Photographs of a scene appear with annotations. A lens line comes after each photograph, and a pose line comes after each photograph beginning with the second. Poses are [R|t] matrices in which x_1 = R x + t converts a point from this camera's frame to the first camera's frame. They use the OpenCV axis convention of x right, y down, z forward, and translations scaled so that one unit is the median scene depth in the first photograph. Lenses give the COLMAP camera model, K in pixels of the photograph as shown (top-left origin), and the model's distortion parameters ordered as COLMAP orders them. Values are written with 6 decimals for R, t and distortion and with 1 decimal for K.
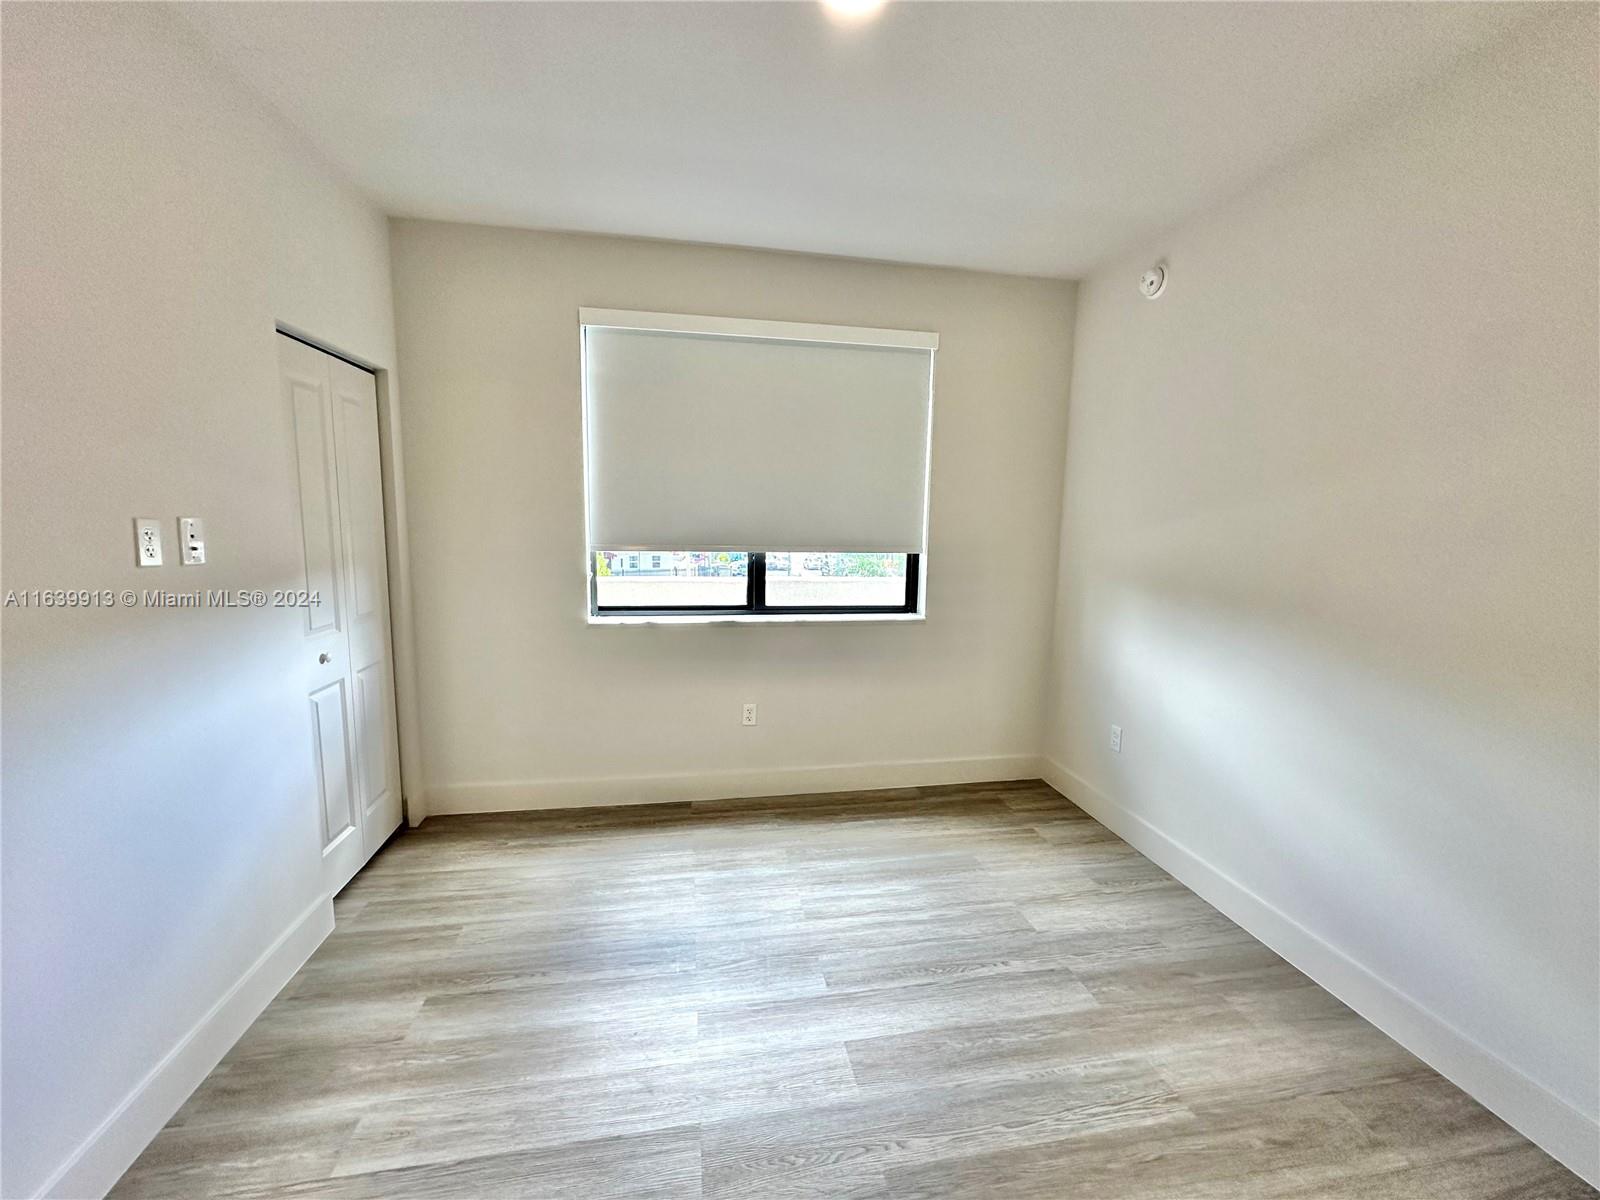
lens RADIAL K [[636.3, 0, 794.8], [0, 636.3, 597.3], [0, 0, 1]] dist [0.001281, -0.000323]
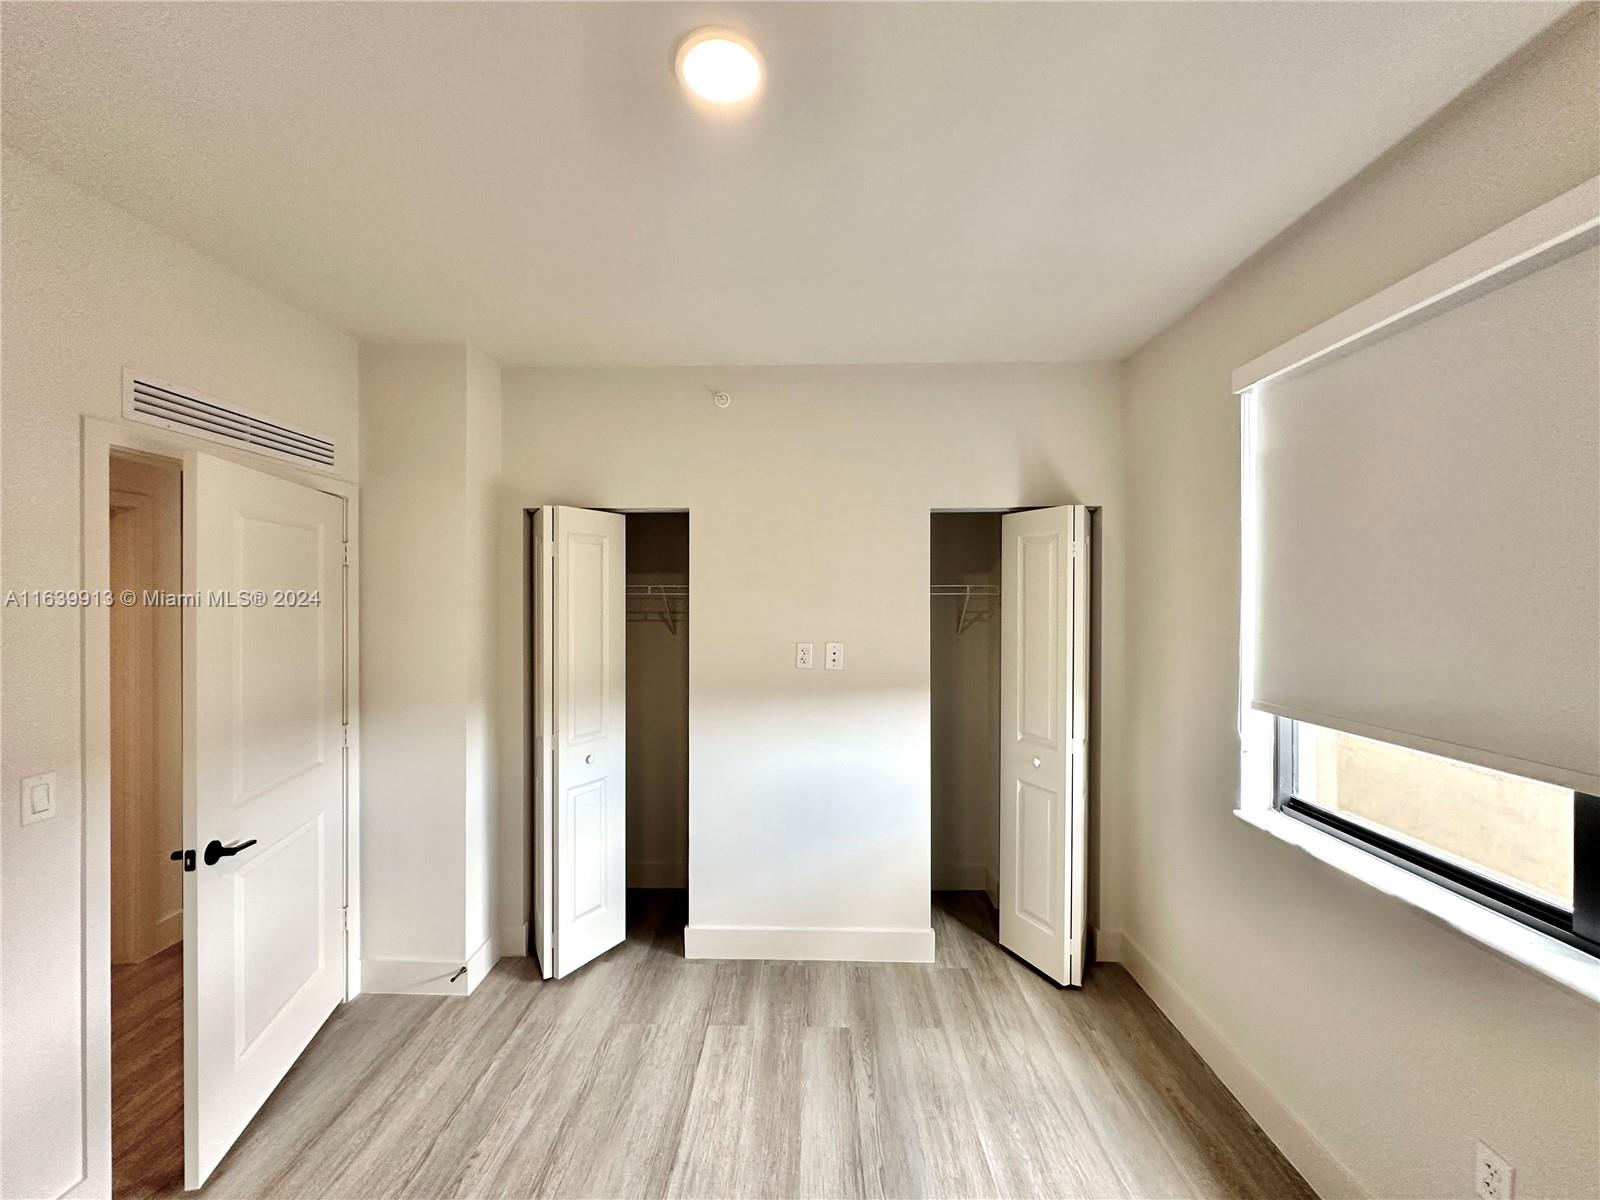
lens RADIAL K [[636.3, 0, 801.6], [0, 636.3, 600.3], [0, 0, 1]] dist [0.001281, -0.000323]
pose [[-0.186084, -0.014854, -0.982422, 0.440096], [-0.128174, 0.991708, 0.009284, -0.134034], [0.974138, 0.127649, -0.186445, 0.660404]]
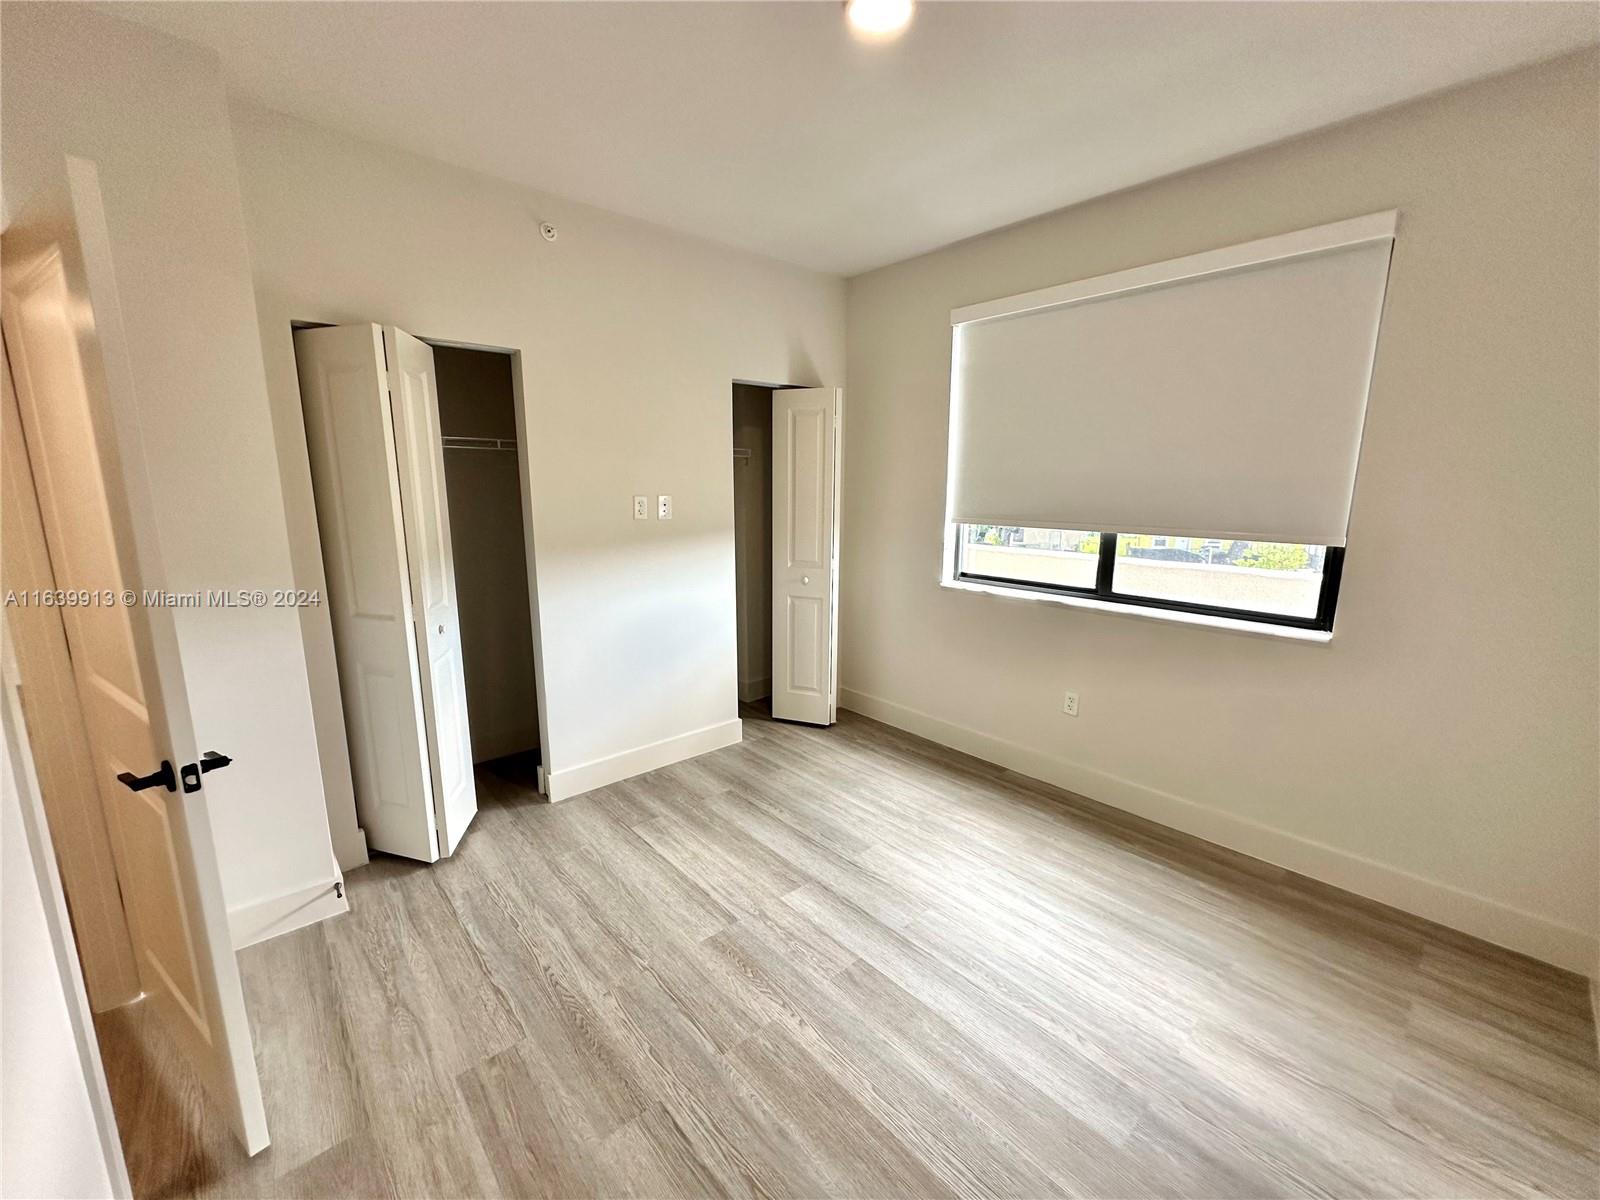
lens RADIAL K [[636.3, 0, 802.2], [0, 636.3, 595.4], [0, 0, 1]] dist [0.001281, -0.000323]
pose [[0.534347, 0.135120, -0.834396, 0.524682], [-0.100236, 0.990304, 0.096176, -0.027843], [0.839301, 0.032245, 0.542710, 0.158910]]
